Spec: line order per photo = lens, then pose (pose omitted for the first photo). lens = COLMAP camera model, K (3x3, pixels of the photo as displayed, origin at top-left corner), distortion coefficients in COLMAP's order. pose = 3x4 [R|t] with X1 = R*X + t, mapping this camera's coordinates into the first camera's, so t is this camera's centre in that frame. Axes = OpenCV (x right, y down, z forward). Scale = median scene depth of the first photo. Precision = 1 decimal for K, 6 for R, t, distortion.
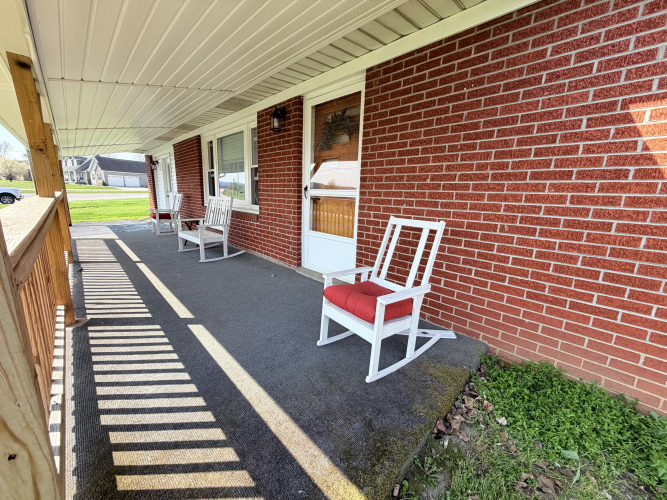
lens RADIAL K [[267.3, 0, 331.4], [0, 267.3, 251.7], [0, 0, 1]] dist [0.009455, -0.001014]
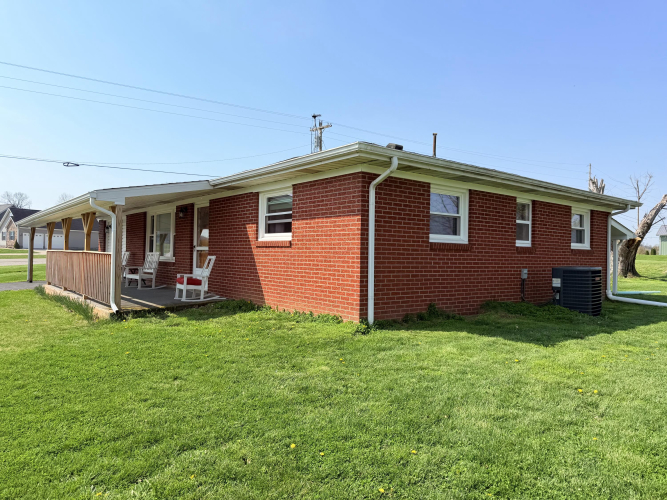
lens RADIAL K [[461.7, 0, 332.9], [0, 461.7, 251.2], [0, 0, 1]] dist [0.086968, 0.000036]
pose [[0.996751, -0.013650, -0.079376, 0.887671], [-0.004228, 0.975308, -0.220810, 0.406377], [0.080430, 0.220429, 0.972081, -1.656305]]
